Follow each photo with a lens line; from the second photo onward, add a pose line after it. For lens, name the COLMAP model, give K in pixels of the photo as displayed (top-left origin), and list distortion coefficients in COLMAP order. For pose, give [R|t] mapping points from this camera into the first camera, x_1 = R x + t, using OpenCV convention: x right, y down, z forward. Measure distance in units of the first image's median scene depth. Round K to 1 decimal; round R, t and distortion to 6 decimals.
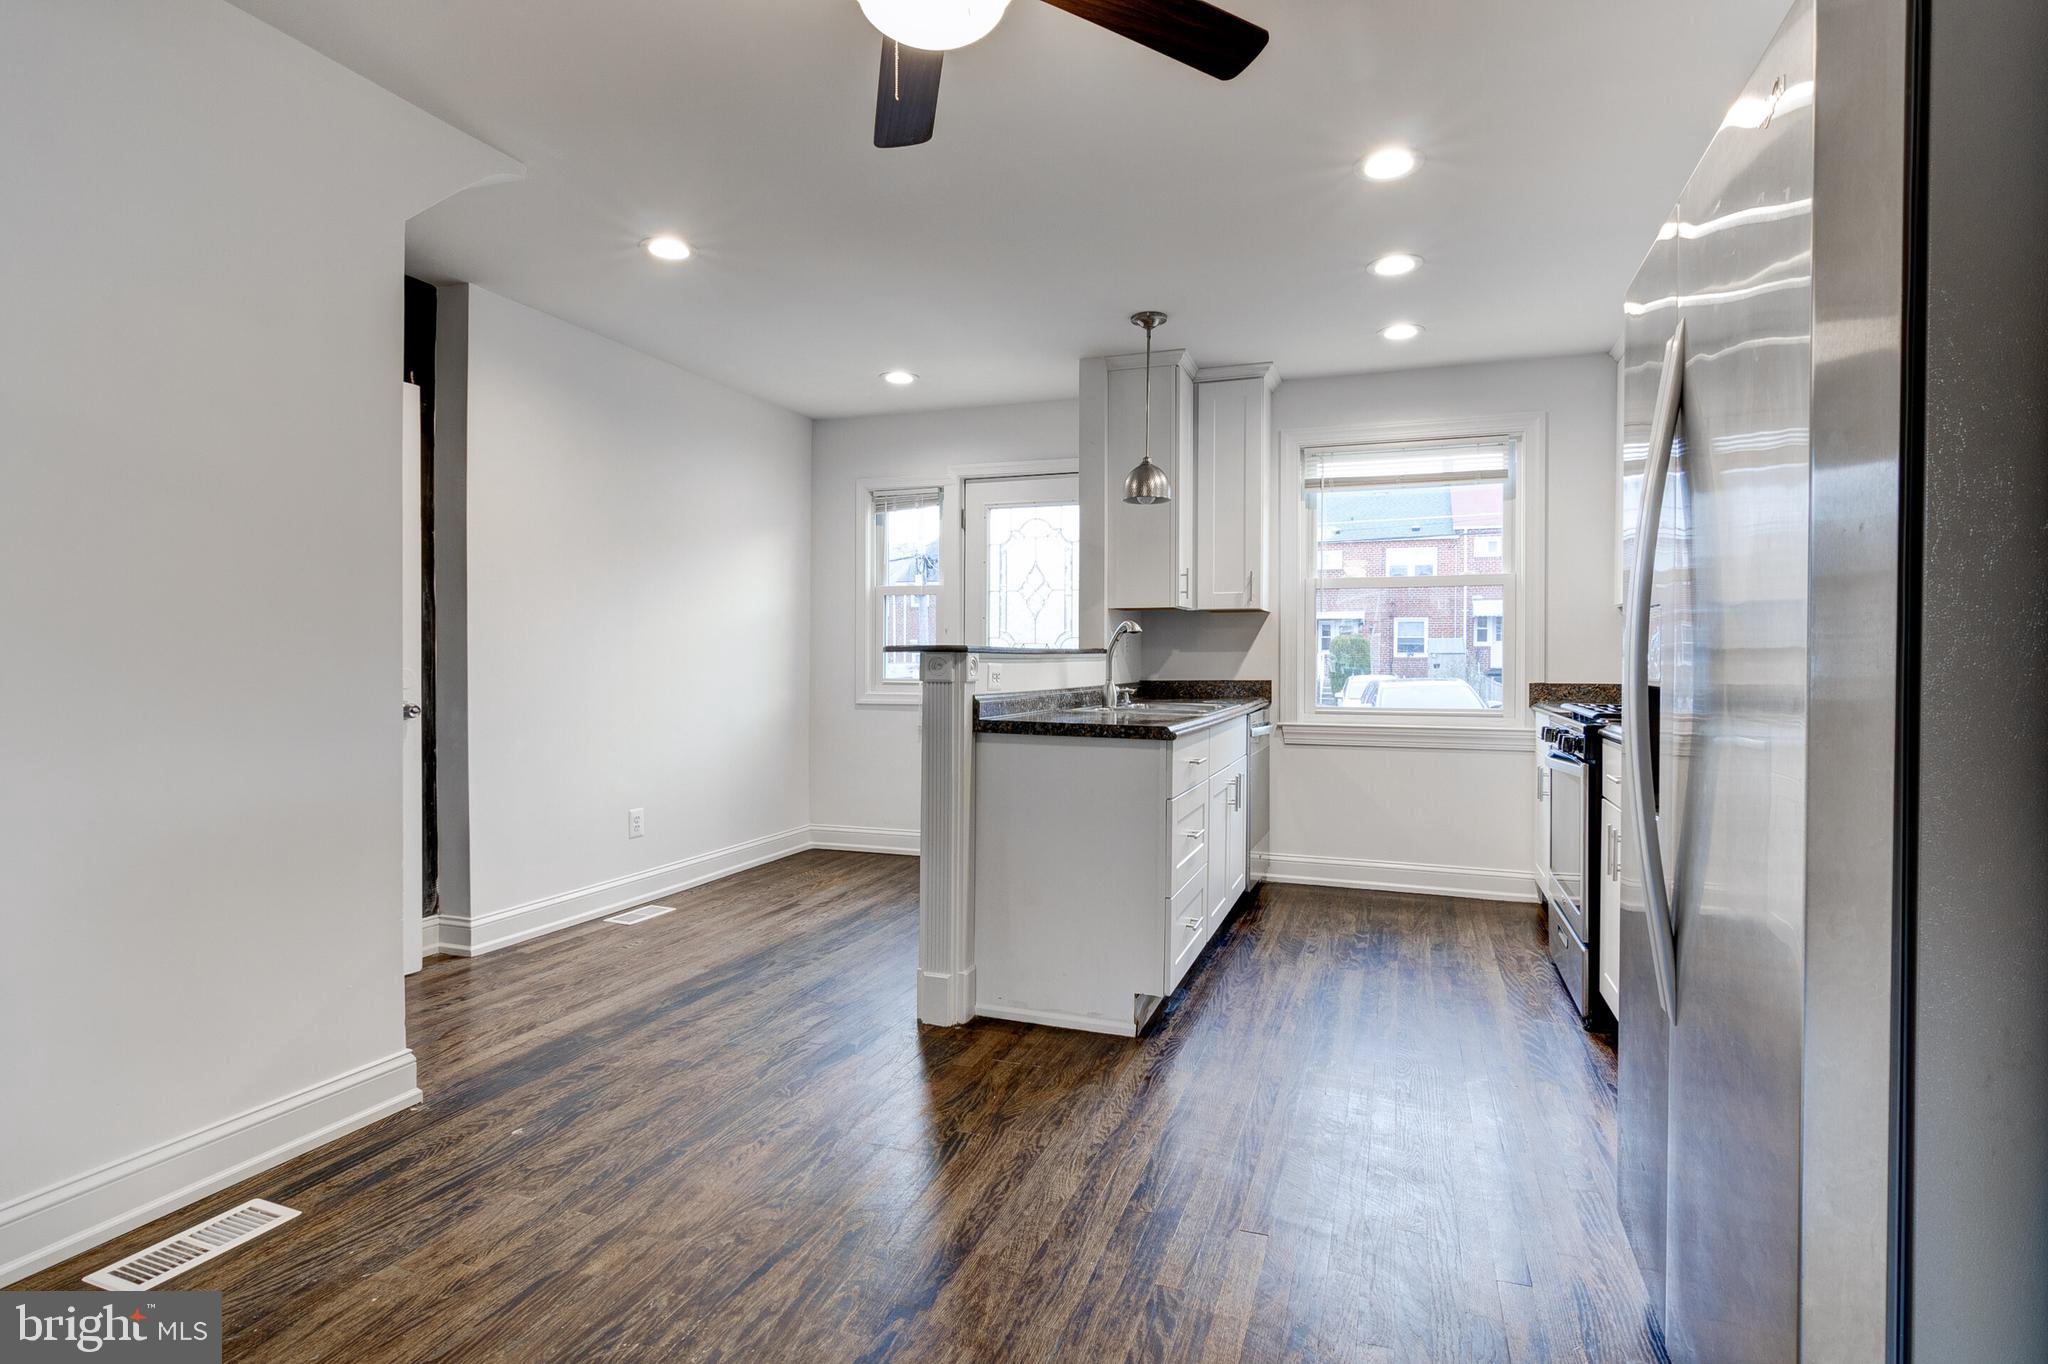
lens RADIAL K [[1052.5, 0, 1024.0], [0, 1052.5, 682.0], [0, 0, 1]] dist [0.001577, 0.000192]
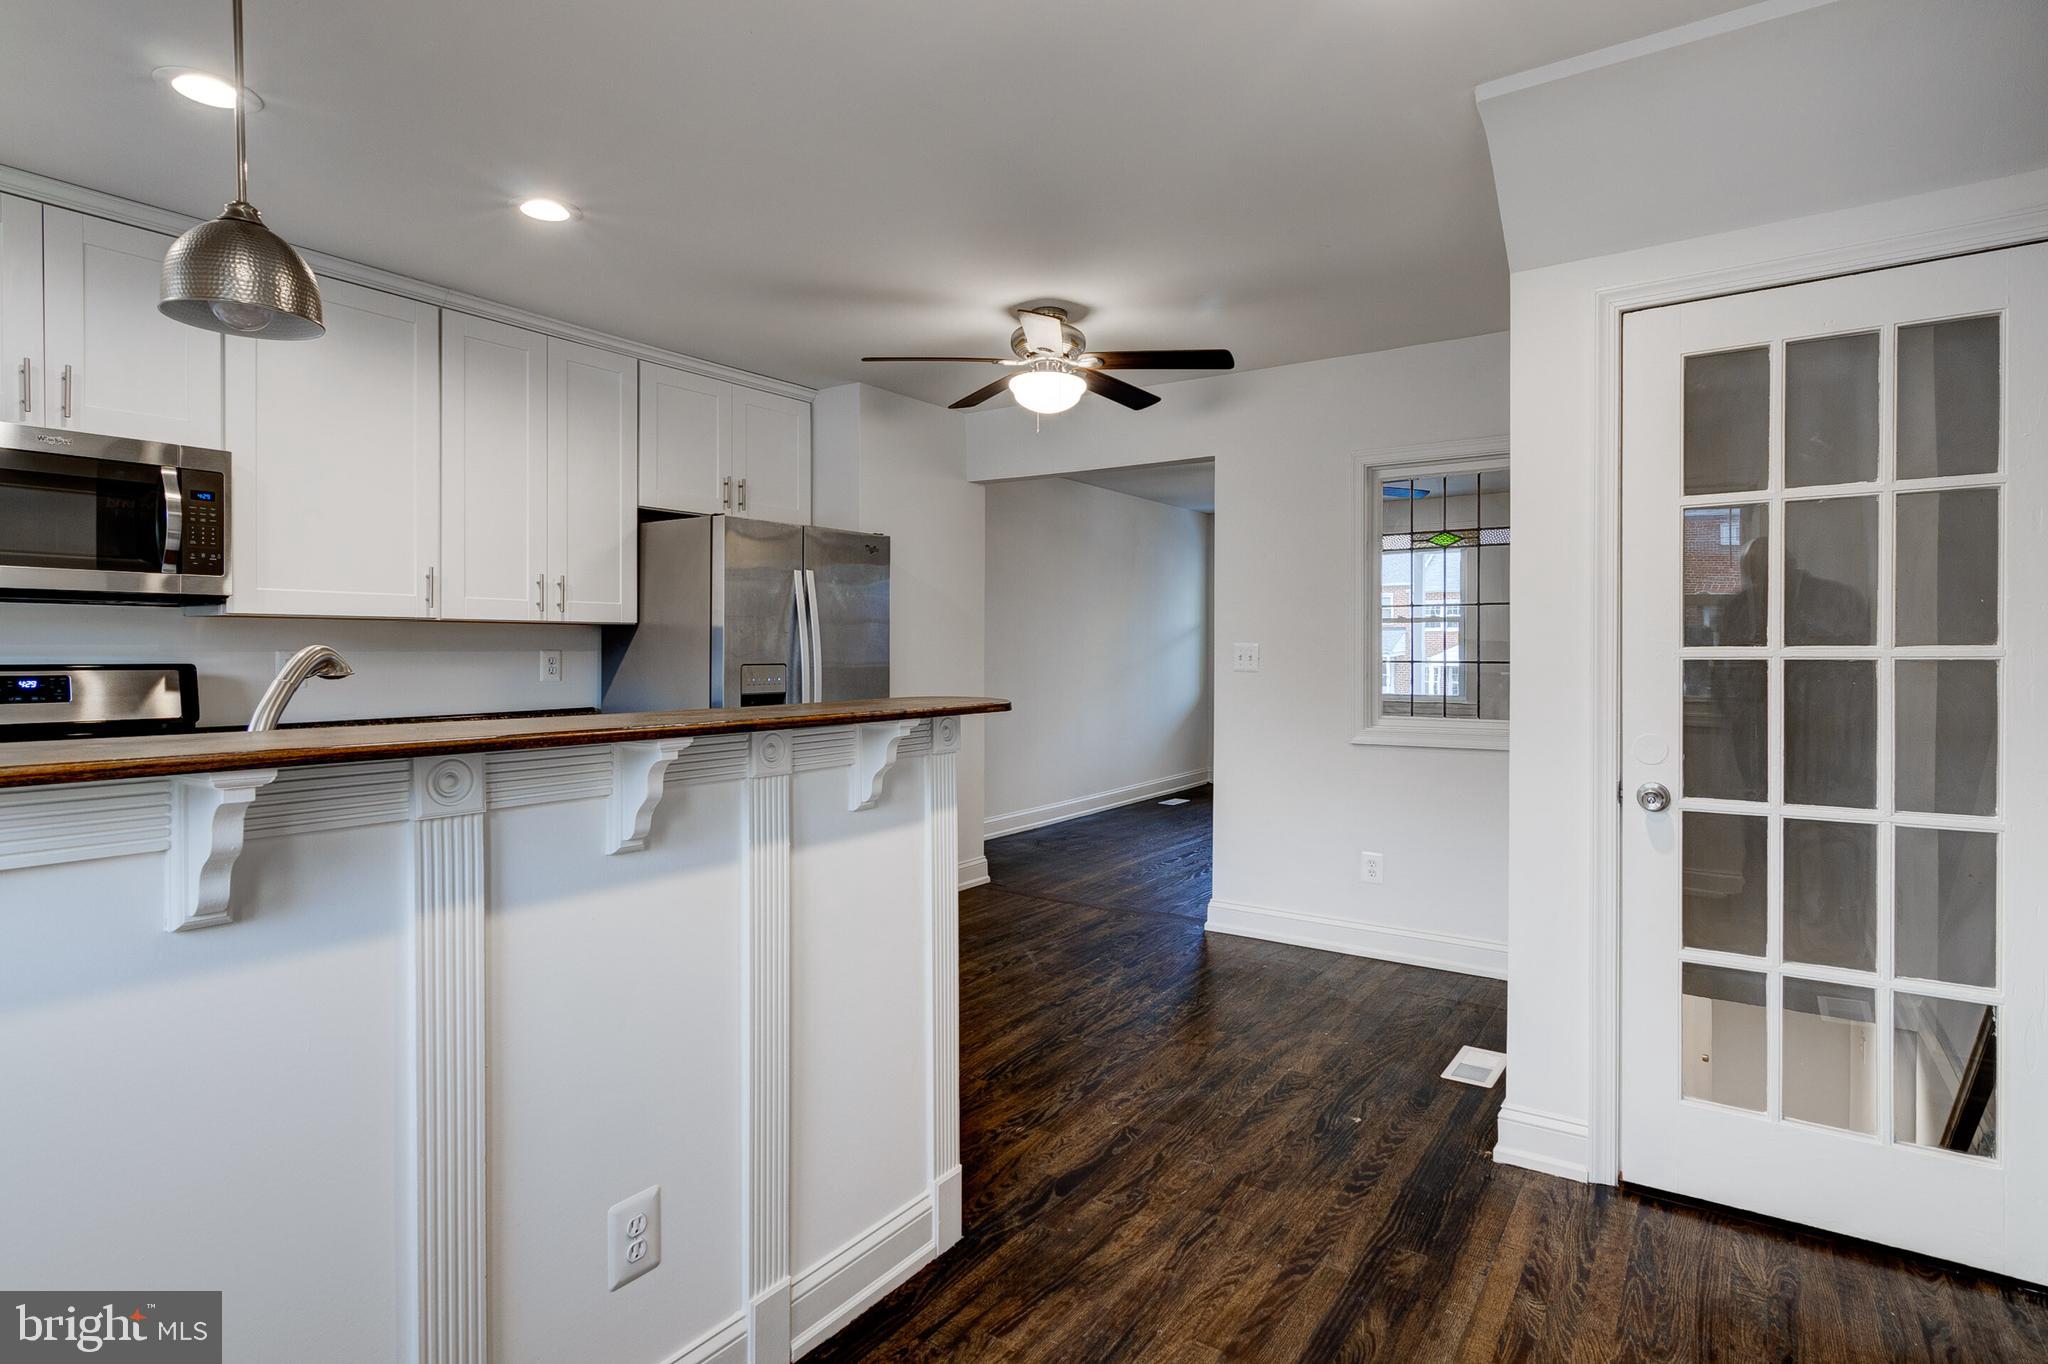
lens RADIAL K [[1032.3, 0, 1021.5], [0, 1032.3, 659.6], [0, 0, 1]] dist [0.000483, 0.000061]
pose [[-0.967393, -0.003084, 0.253260, -0.258080], [0.006056, 0.999358, 0.035304, -0.071767], [-0.253207, 0.035687, -0.966754, 1.356674]]
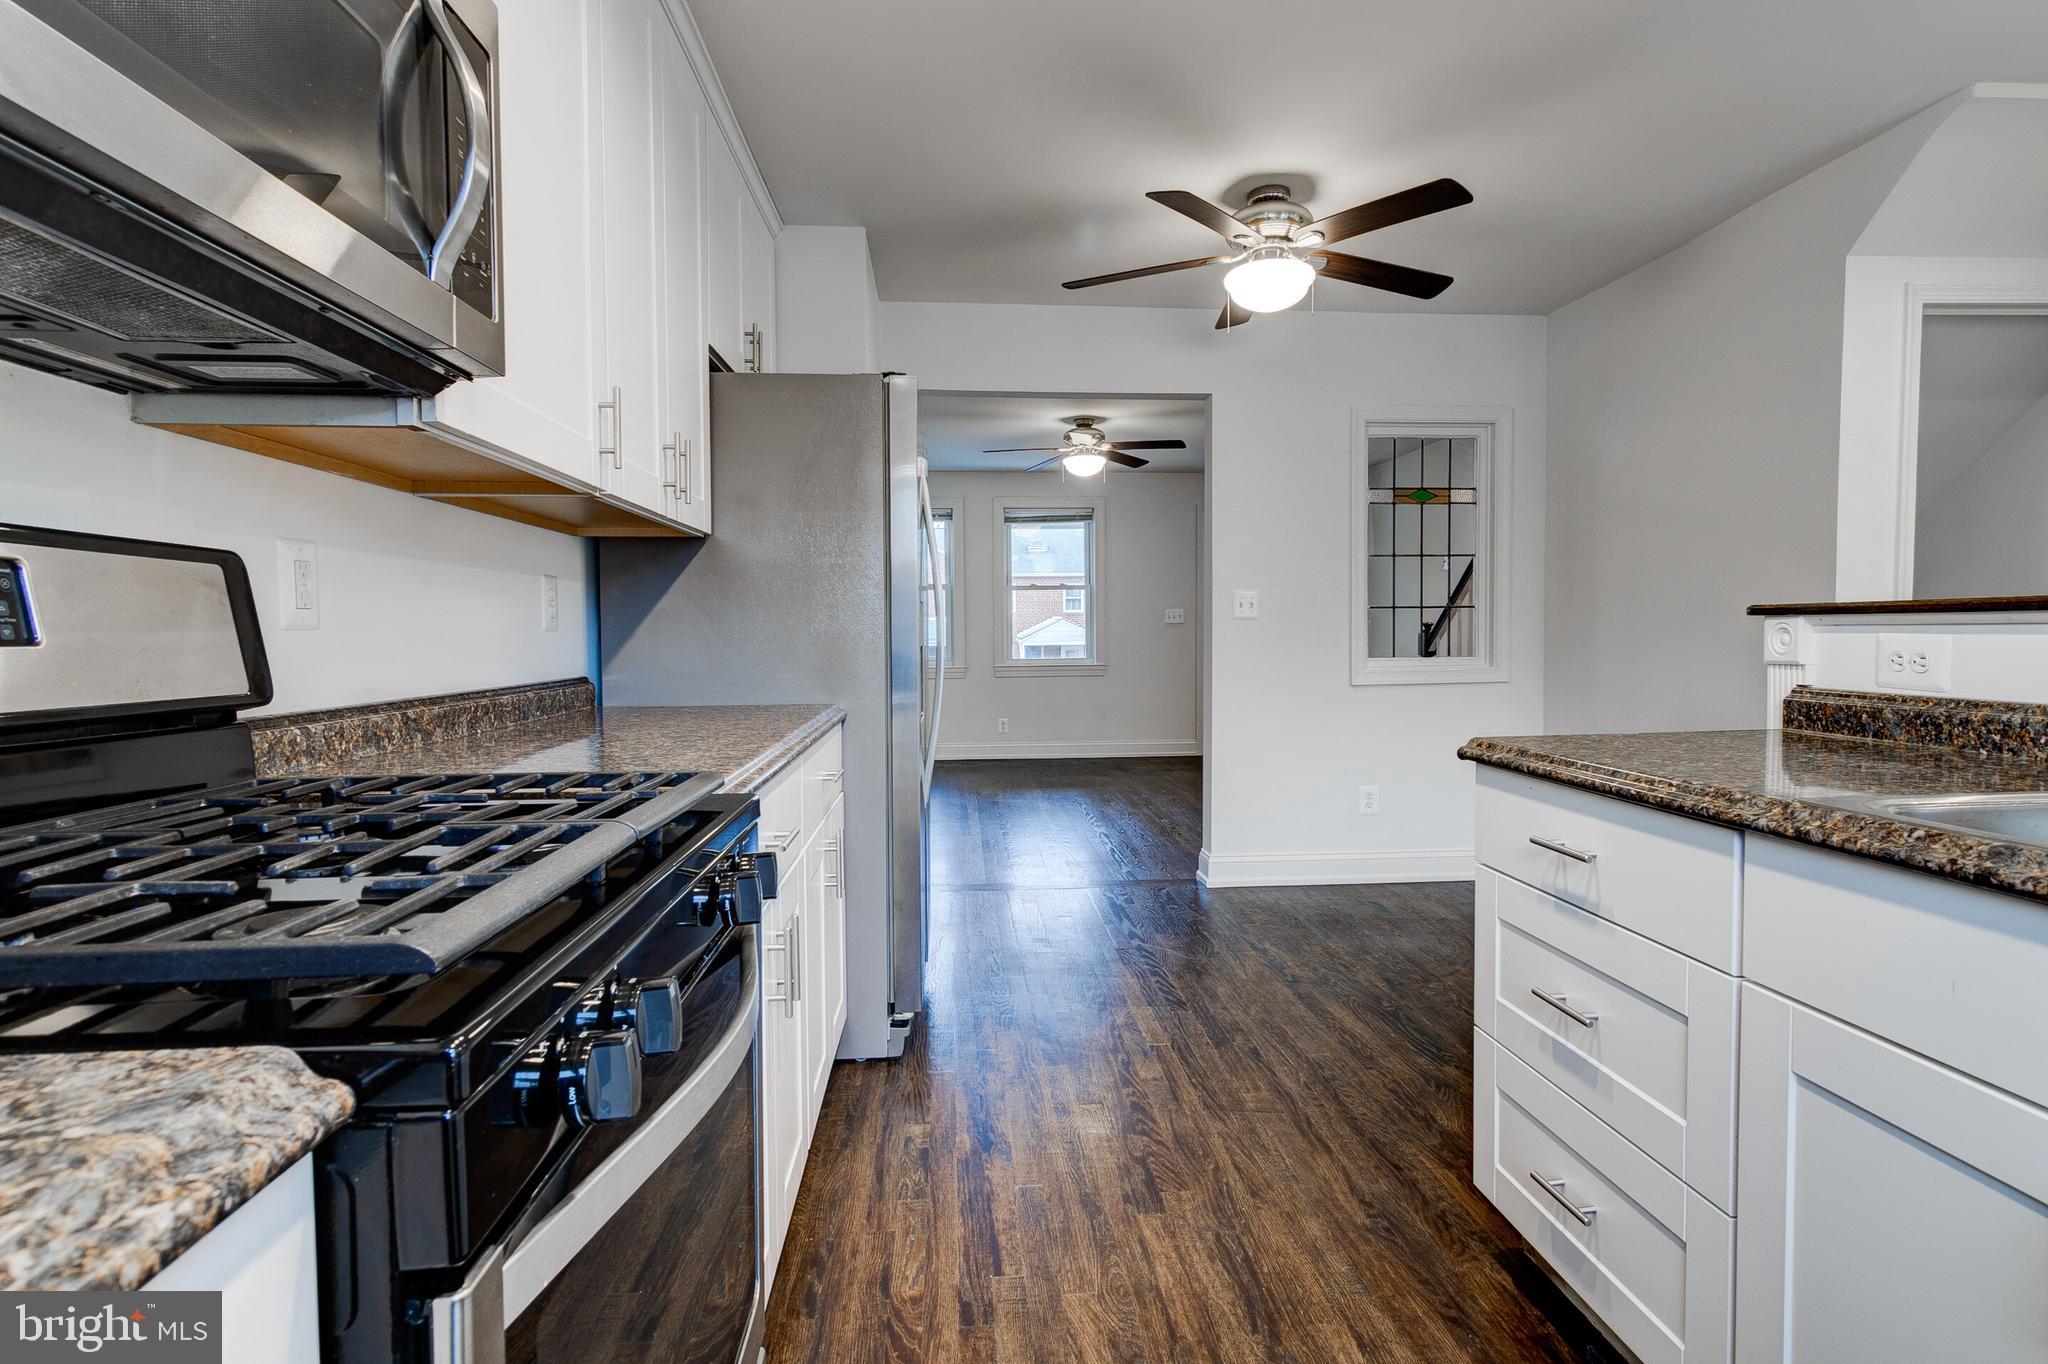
lens RADIAL K [[1030.0, 0, 1024.0], [0, 1030.0, 682.0], [0, 0, 1]] dist [0.001458, -0.001326]
pose [[-0.912648, 0.028910, -0.407722, 0.480628], [0.000021, 0.997499, 0.070681, -0.027589], [0.408746, 0.064499, -0.910366, 1.112500]]
